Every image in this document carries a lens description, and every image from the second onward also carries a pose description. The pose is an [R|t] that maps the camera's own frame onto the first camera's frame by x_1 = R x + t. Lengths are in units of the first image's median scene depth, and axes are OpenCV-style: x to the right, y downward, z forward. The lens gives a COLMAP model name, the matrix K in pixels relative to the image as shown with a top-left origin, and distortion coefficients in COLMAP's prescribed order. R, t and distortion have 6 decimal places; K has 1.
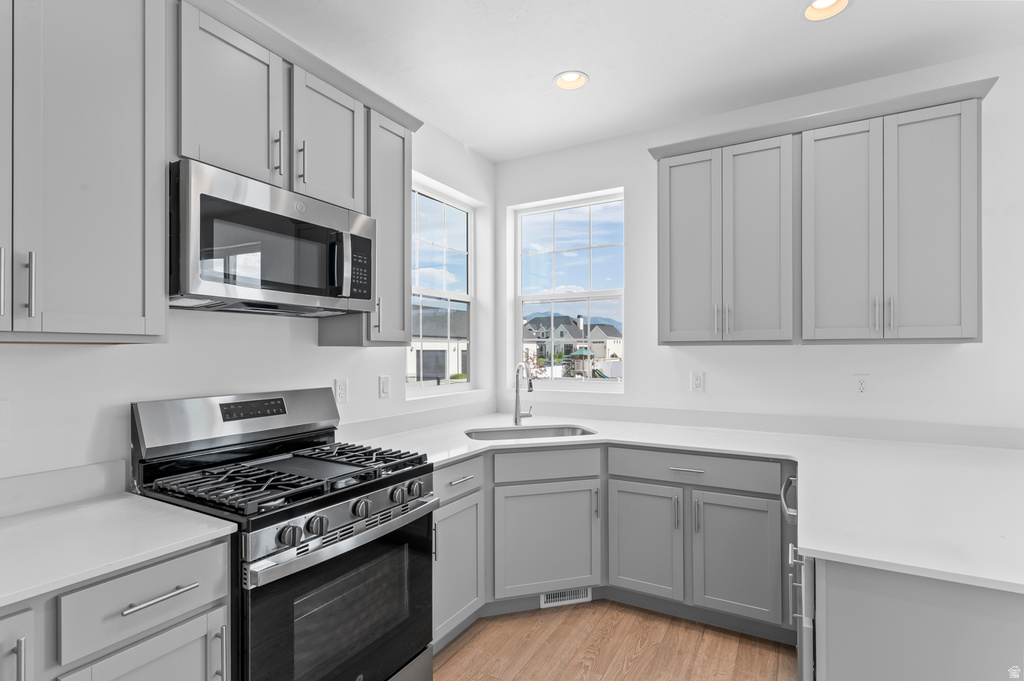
lens RADIAL K [[495.1, 0, 516.4], [0, 495.1, 347.9], [0, 0, 1]] dist [-0.000732, -0.001315]
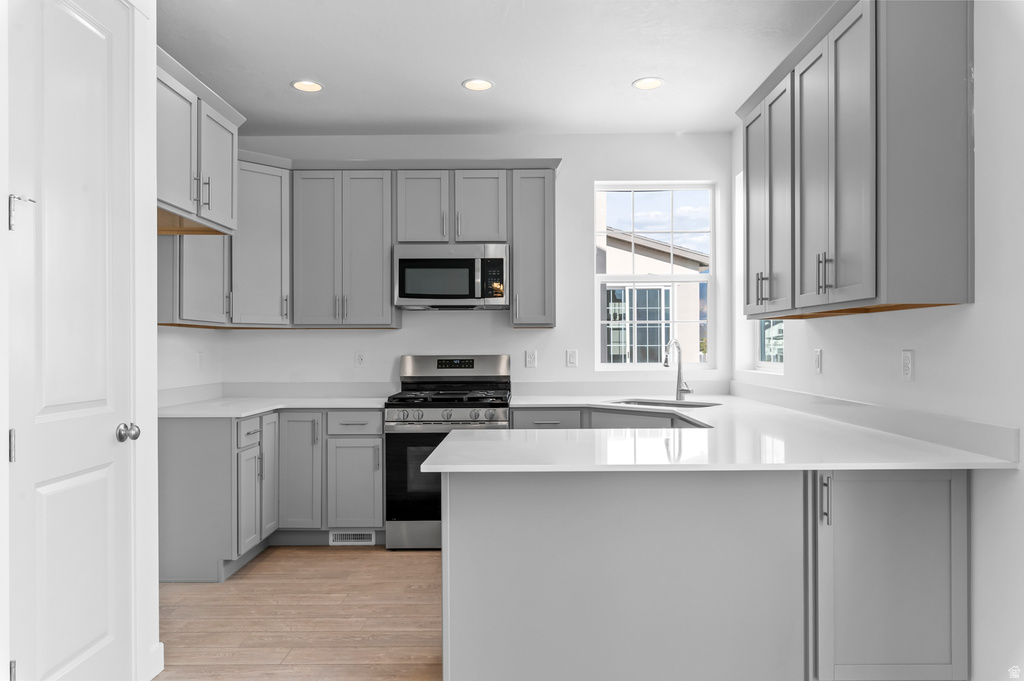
lens RADIAL K [[703.0, 0, 513.5], [0, 703.0, 348.7], [0, 0, 1]] dist [-0.003943, -0.006576]
pose [[0.489450, 0.005081, -0.872017, 1.717220], [0.010467, 0.999877, 0.011701, 0.040379], [0.871969, -0.014854, 0.489336, -0.054133]]
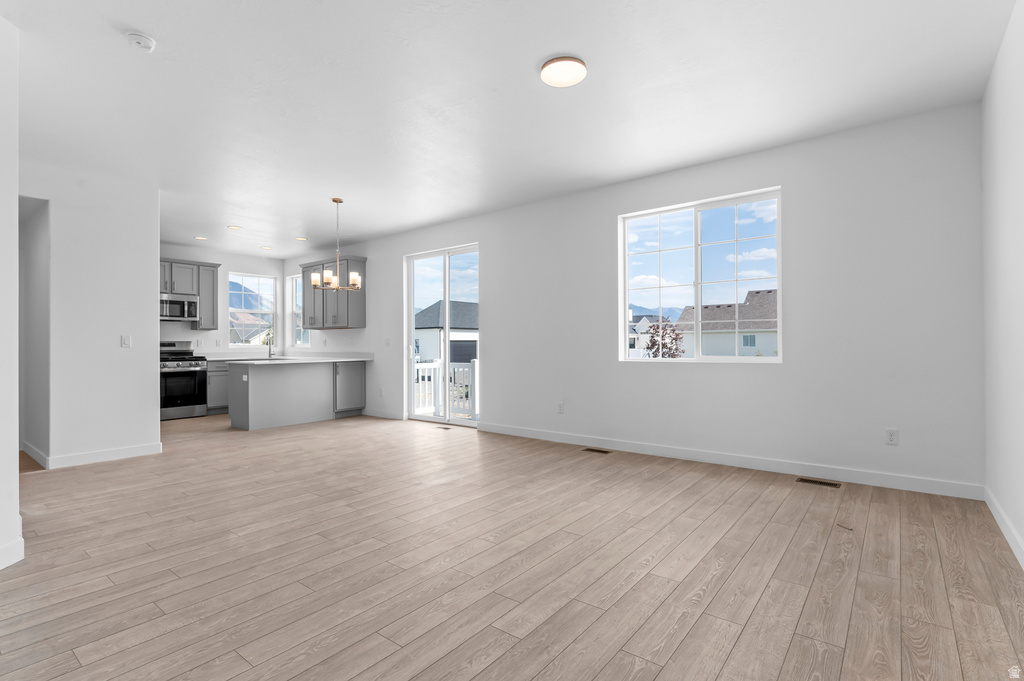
lens RADIAL K [[495.1, 0, 520.0], [0, 495.1, 343.0], [0, 0, 1]] dist [-0.000732, -0.001315]
pose [[0.989296, -0.001254, -0.145916, 2.868564], [0.002230, 0.999976, 0.006525, 0.084607], [0.145904, -0.006781, 0.989275, -2.541203]]
